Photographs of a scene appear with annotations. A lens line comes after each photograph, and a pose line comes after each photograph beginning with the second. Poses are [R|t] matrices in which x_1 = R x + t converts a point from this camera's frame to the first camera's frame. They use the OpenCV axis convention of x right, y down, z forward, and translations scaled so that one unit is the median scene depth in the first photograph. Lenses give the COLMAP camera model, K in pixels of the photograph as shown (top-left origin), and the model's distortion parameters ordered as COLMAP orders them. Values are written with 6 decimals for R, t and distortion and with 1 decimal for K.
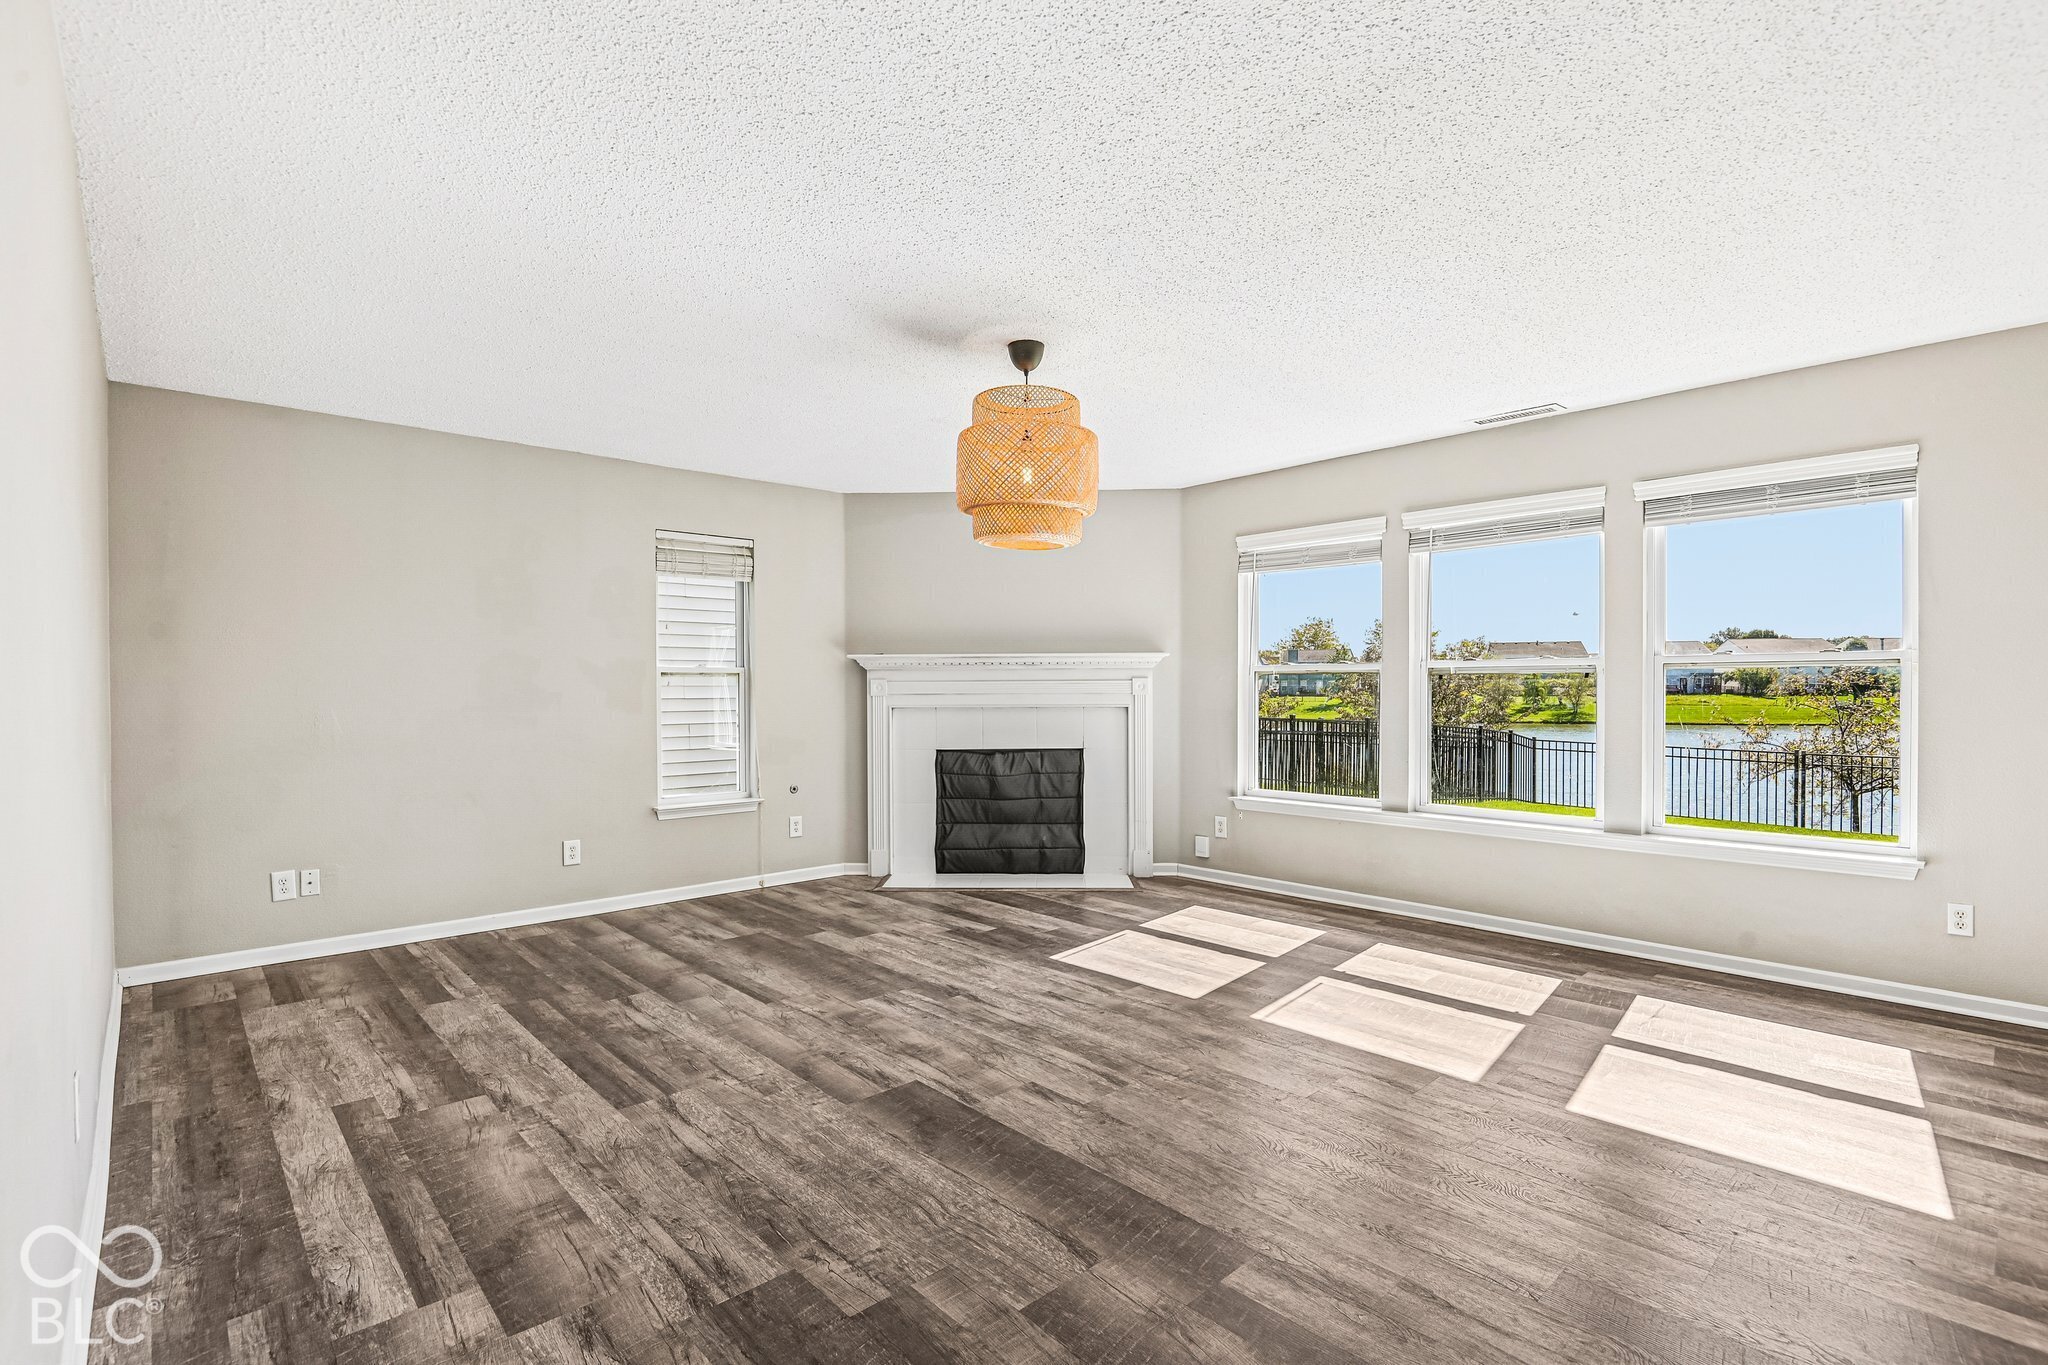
lens RADIAL K [[956.3, 0, 1008.6], [0, 956.3, 692.1], [0, 0, 1]] dist [-0.001196, -0.010139]
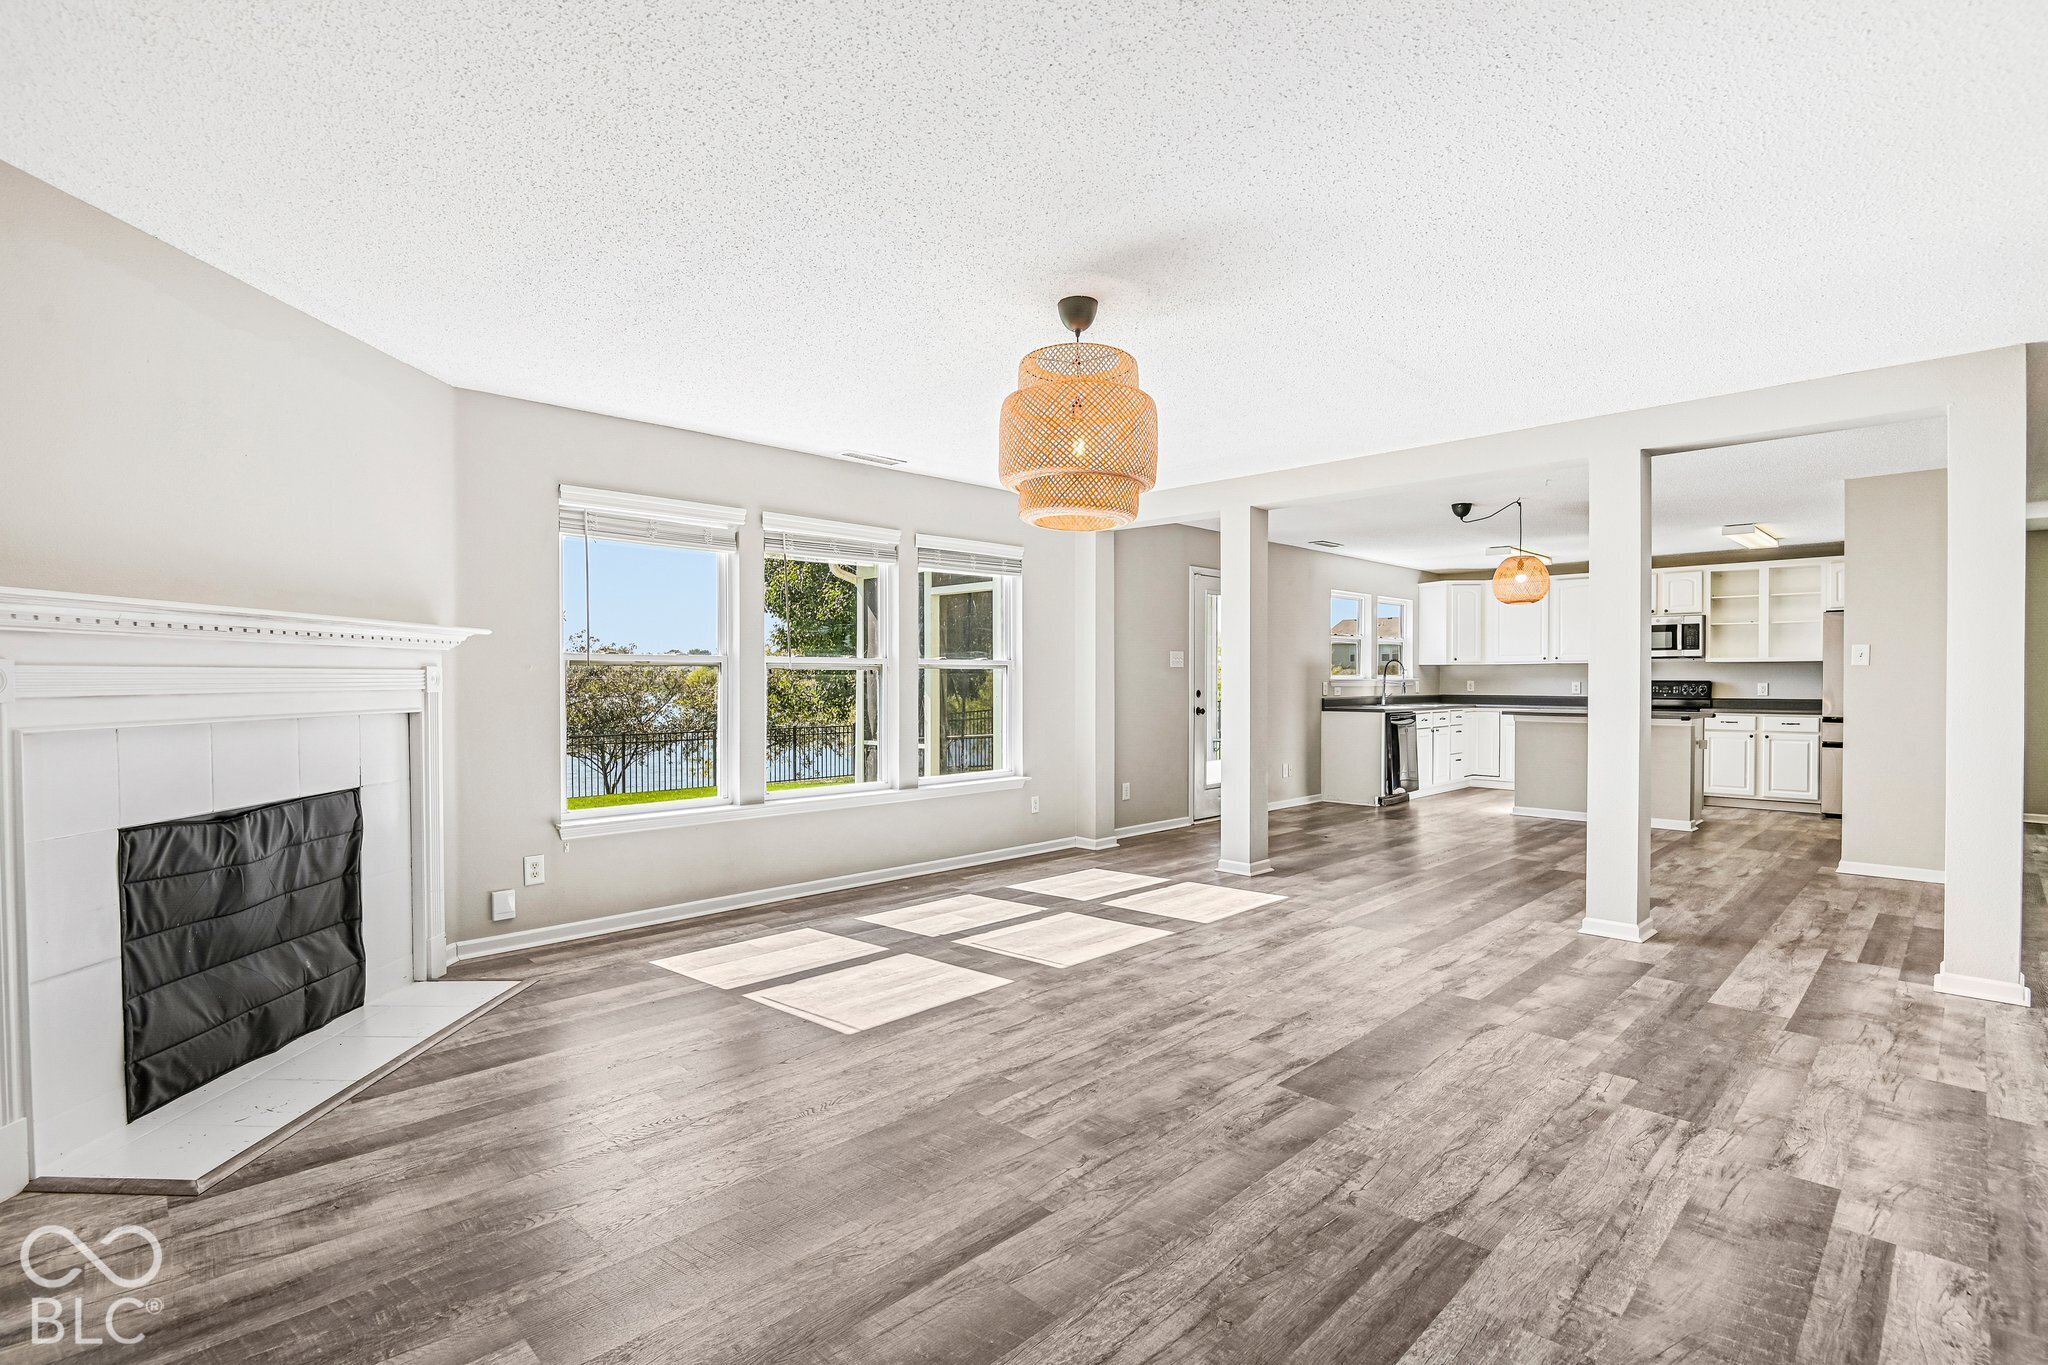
lens RADIAL K [[954.0, 0, 1018.1], [0, 954.0, 692.9], [0, 0, 1]] dist [-0.013706, -0.000749]
pose [[-0.042239, -0.011601, 0.999040, -0.956156], [0.003893, 0.999923, 0.011776, -0.005024], [-0.999100, 0.004387, -0.042191, 1.188890]]
